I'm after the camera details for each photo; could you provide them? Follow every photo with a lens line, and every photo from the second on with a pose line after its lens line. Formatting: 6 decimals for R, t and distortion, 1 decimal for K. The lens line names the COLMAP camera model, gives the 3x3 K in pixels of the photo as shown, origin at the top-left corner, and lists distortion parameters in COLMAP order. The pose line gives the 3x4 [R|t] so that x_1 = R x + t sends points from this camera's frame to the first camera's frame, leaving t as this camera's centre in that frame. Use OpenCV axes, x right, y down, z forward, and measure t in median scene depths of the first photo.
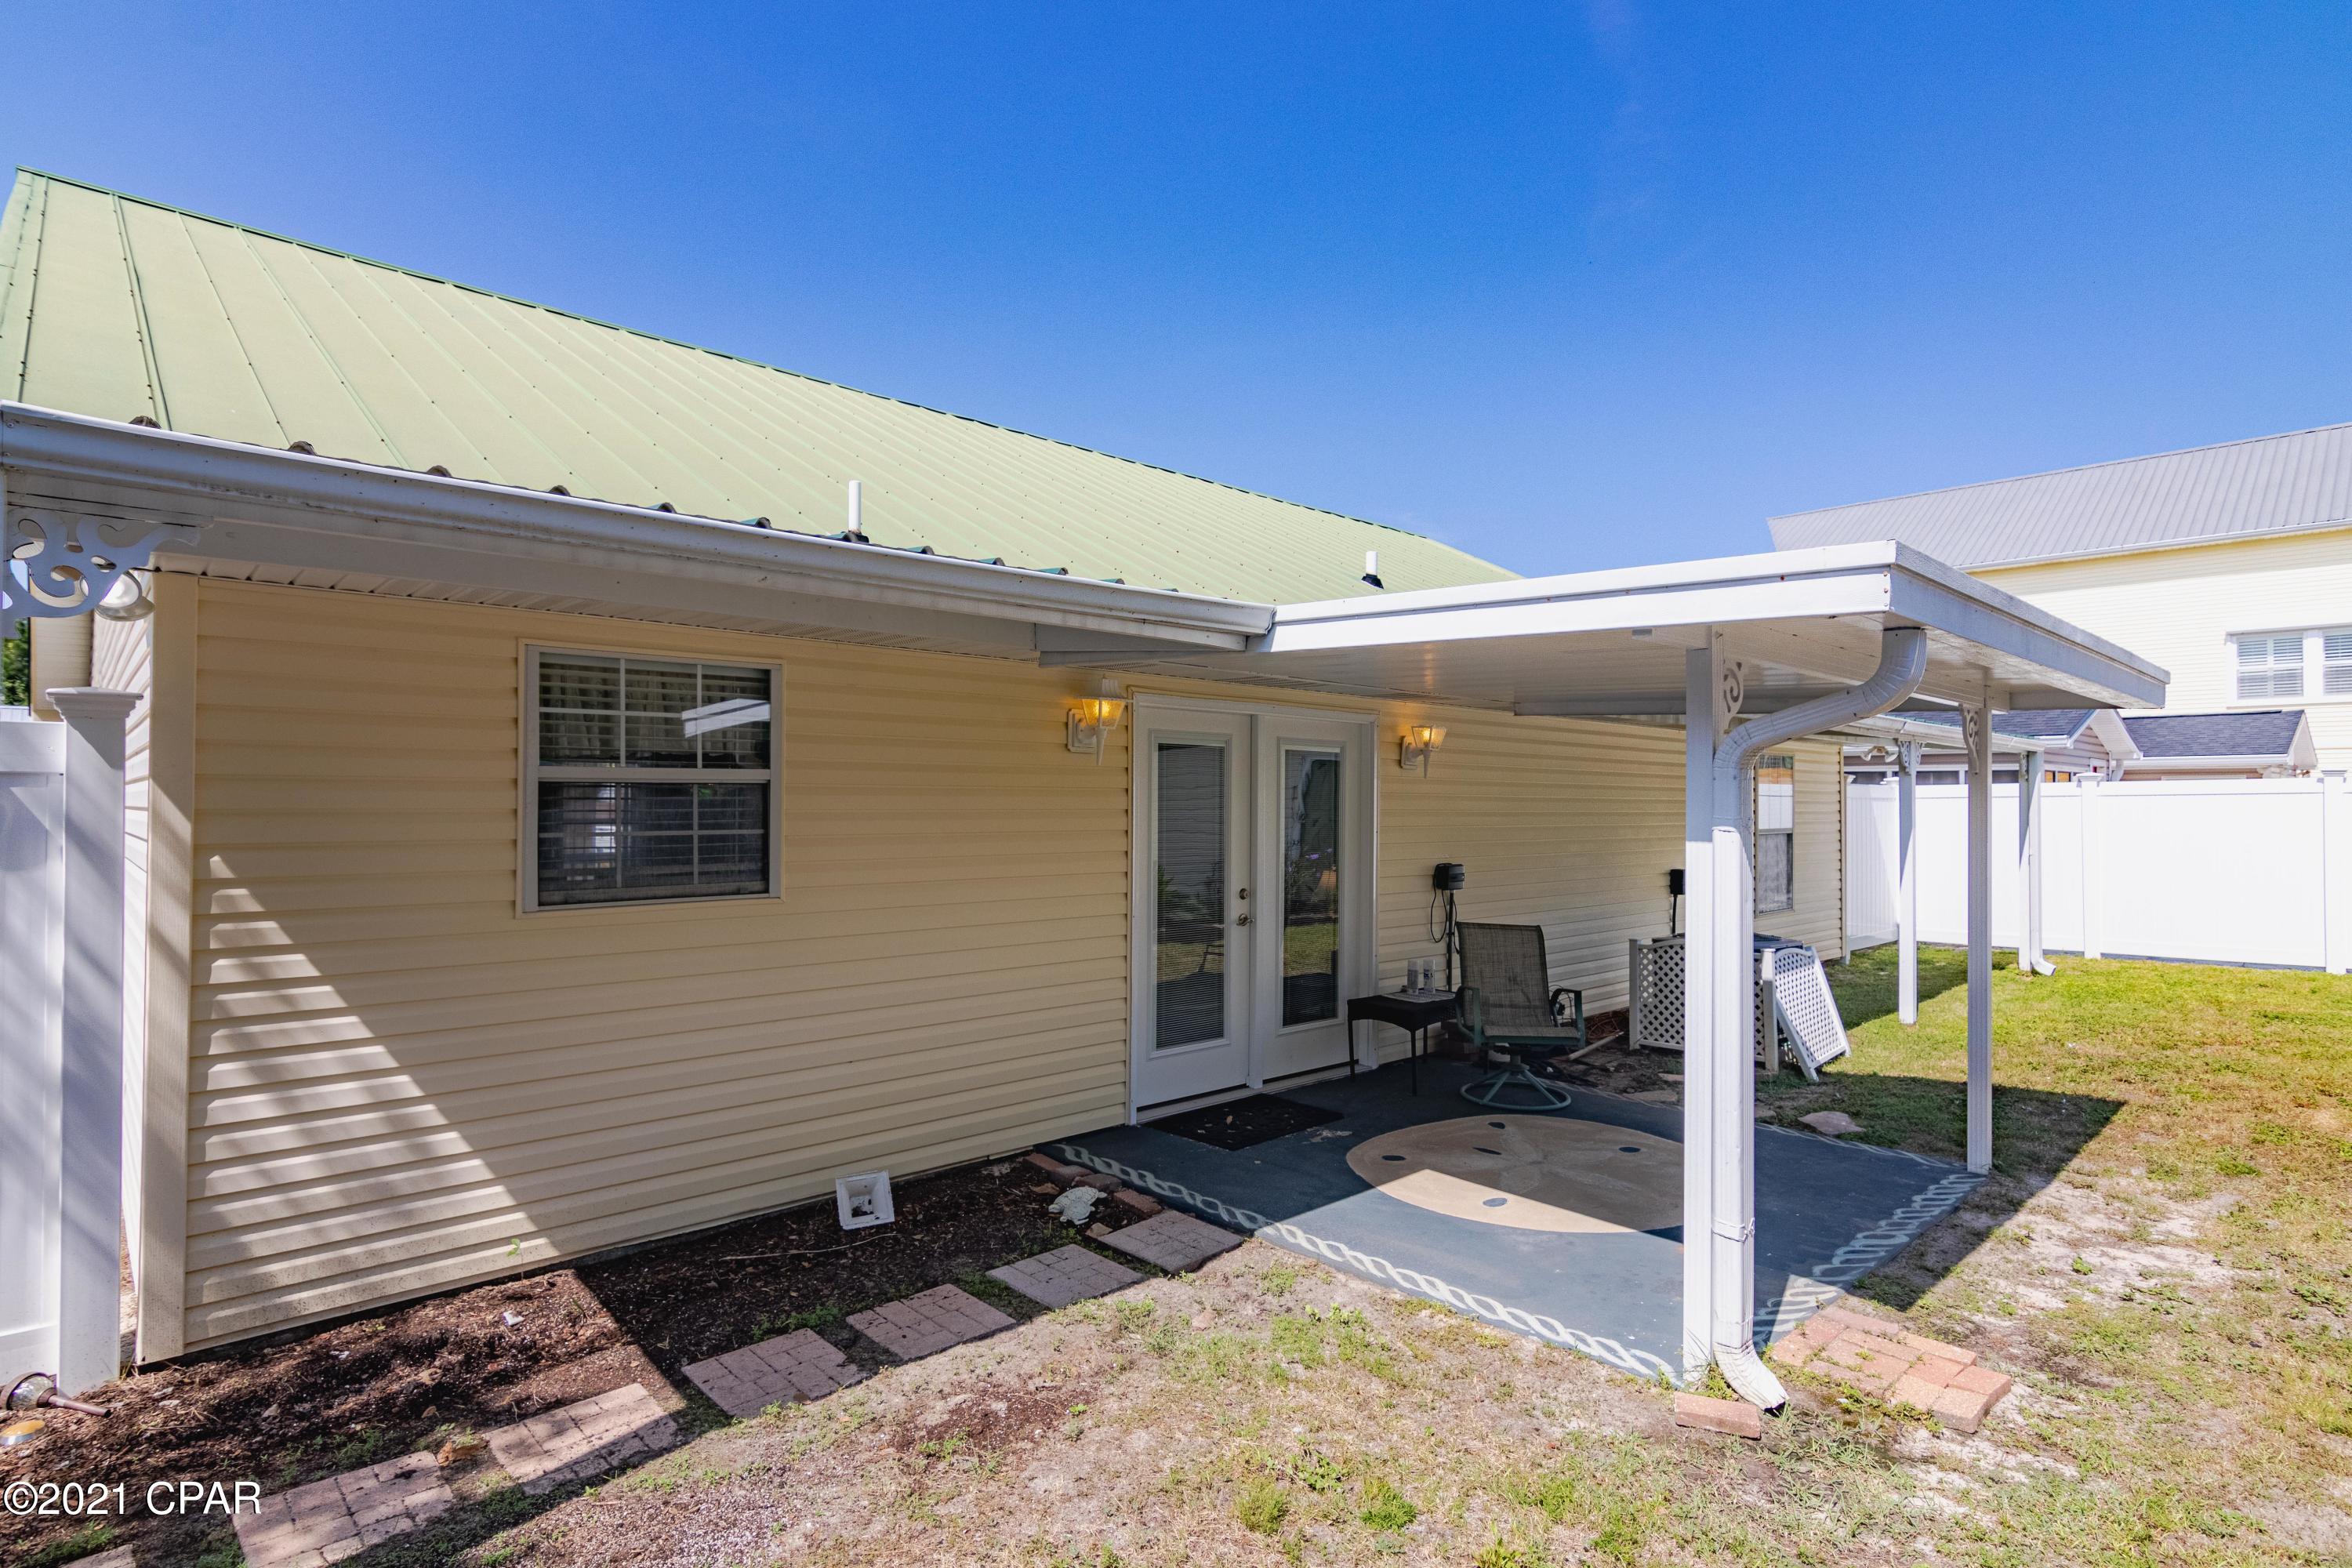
lens RADIAL K [[1198.4, 0, 1176.0], [0, 1198.4, 784.0], [0, 0, 1]] dist [-0.001521, 0.000338]
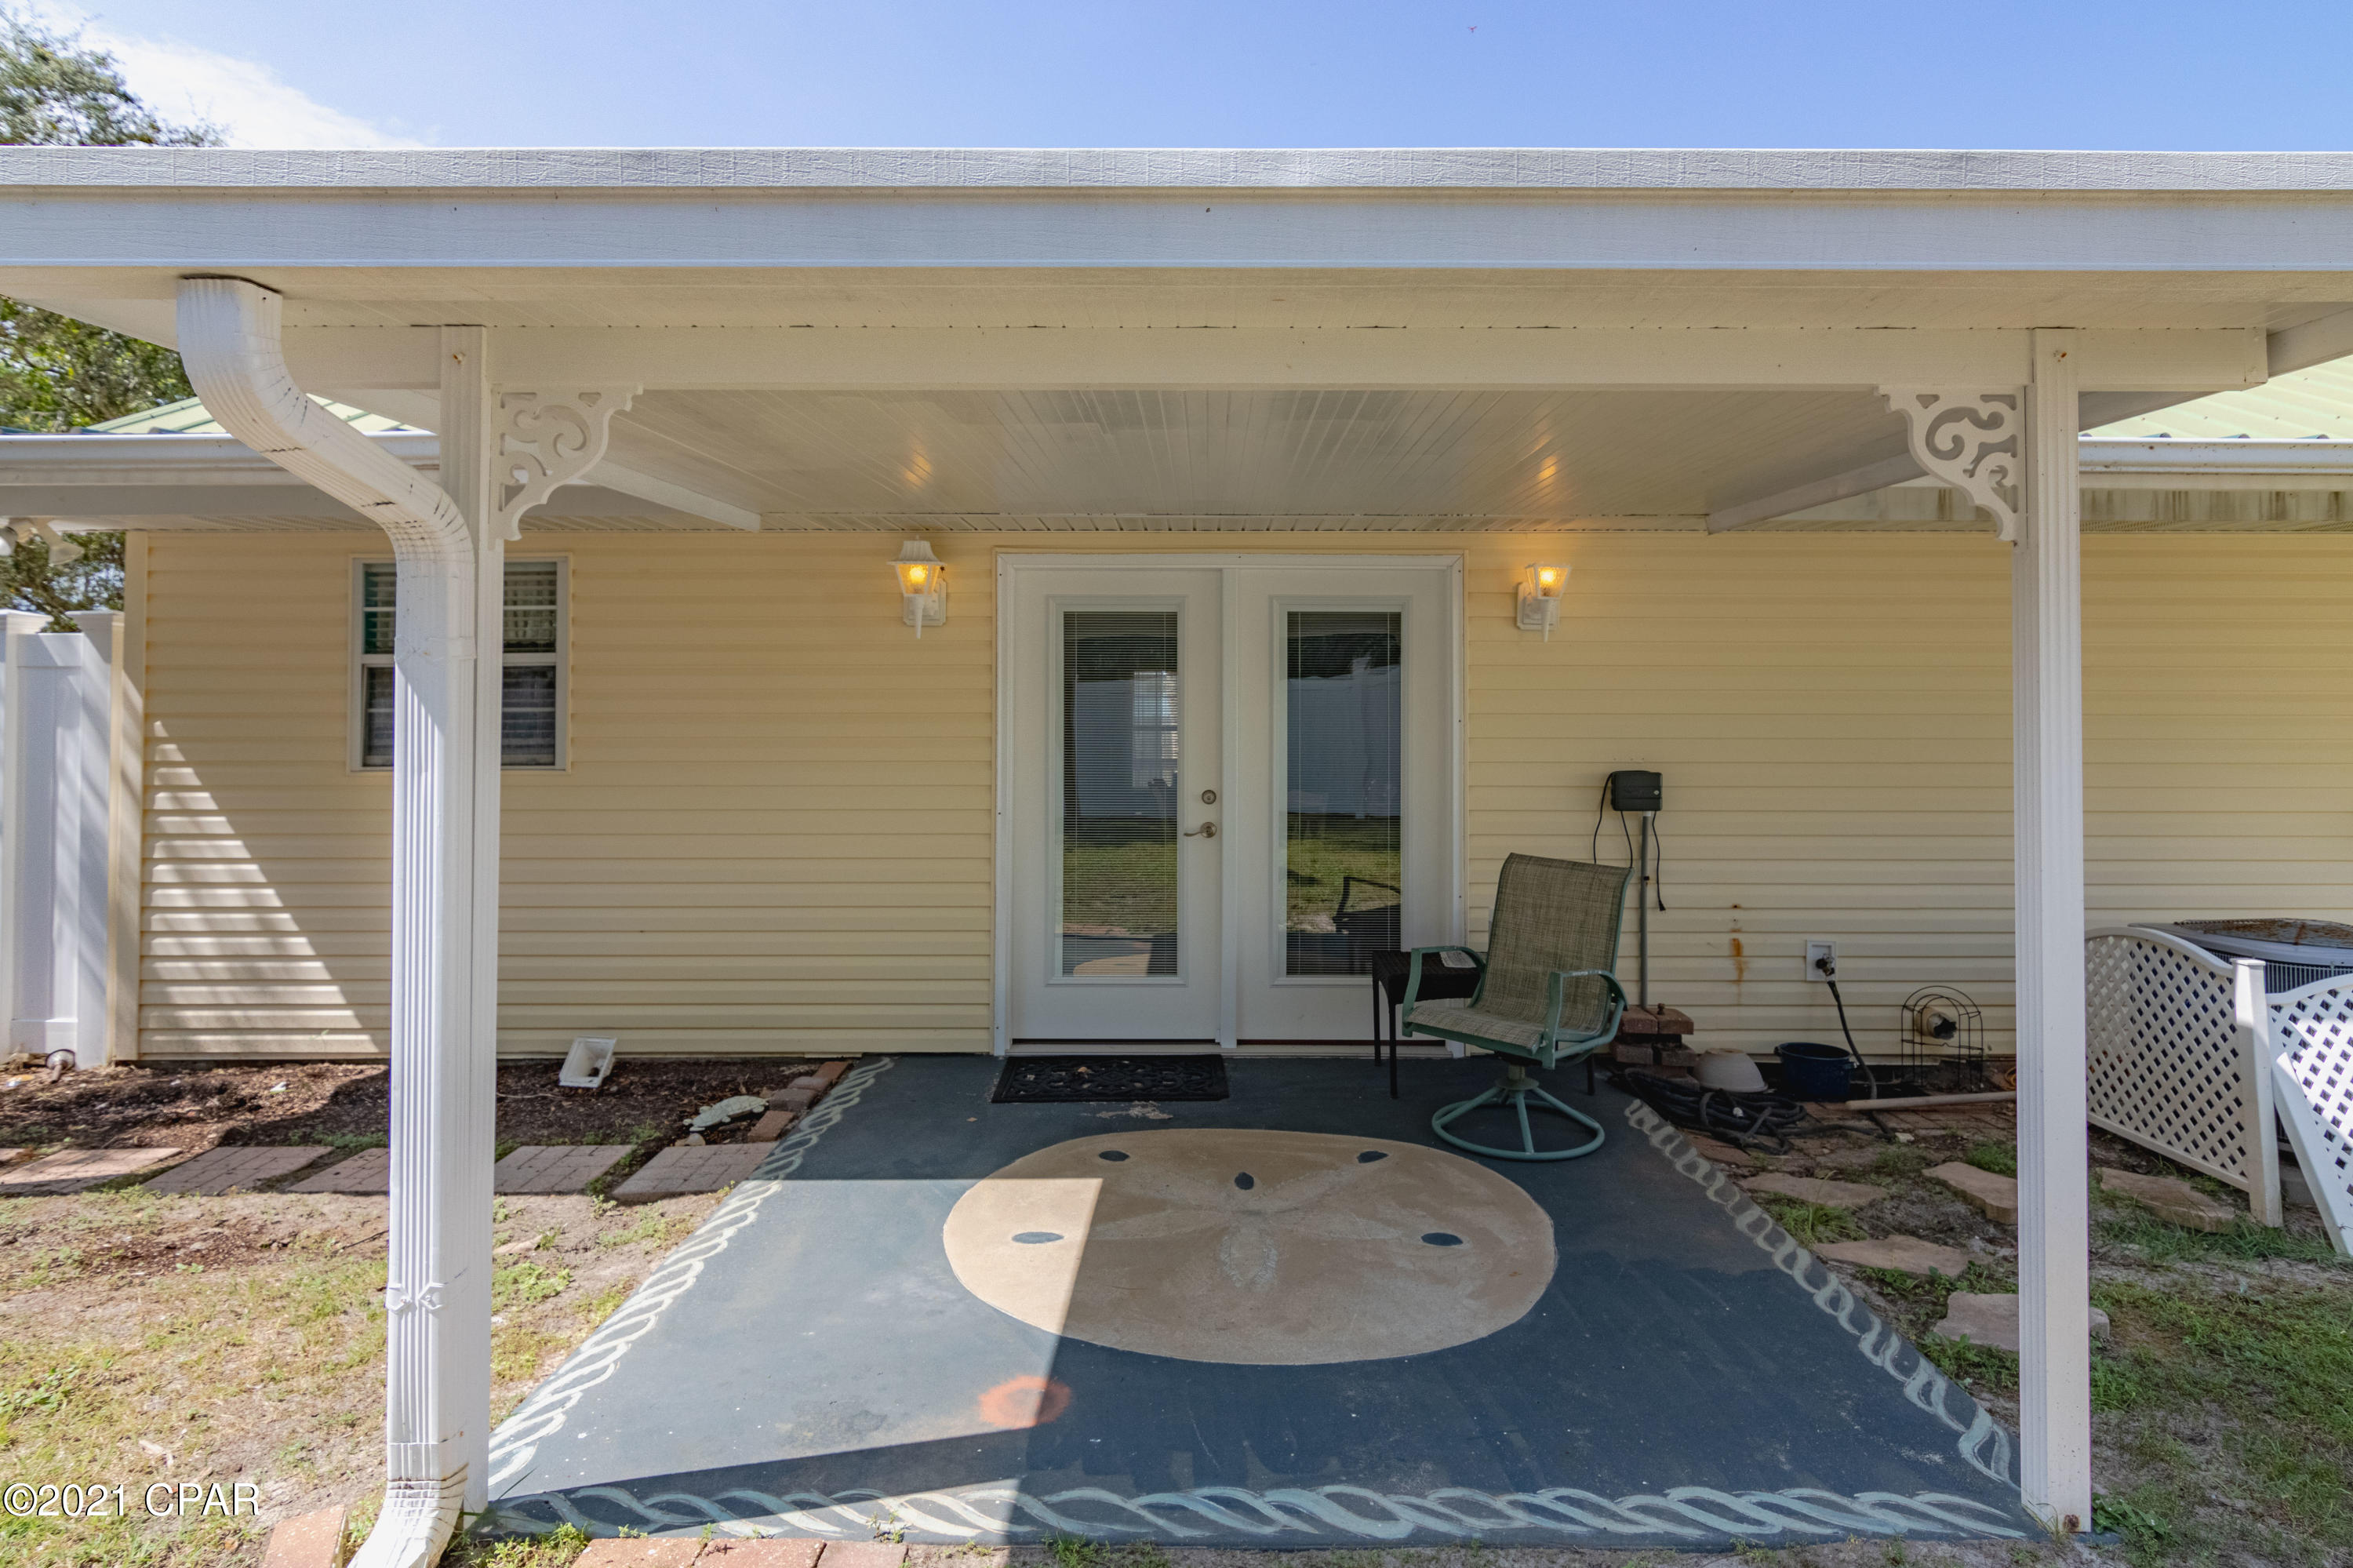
lens RADIAL K [[1234.9, 0, 1177.1], [0, 1234.9, 690.0], [0, 0, 1]] dist [-0.000990, 0.001765]
pose [[0.734237, -0.023148, -0.678498, 1.039872], [0.015177, 0.999728, -0.017683, 0.062136], [0.678723, 0.002685, 0.734389, 0.681707]]
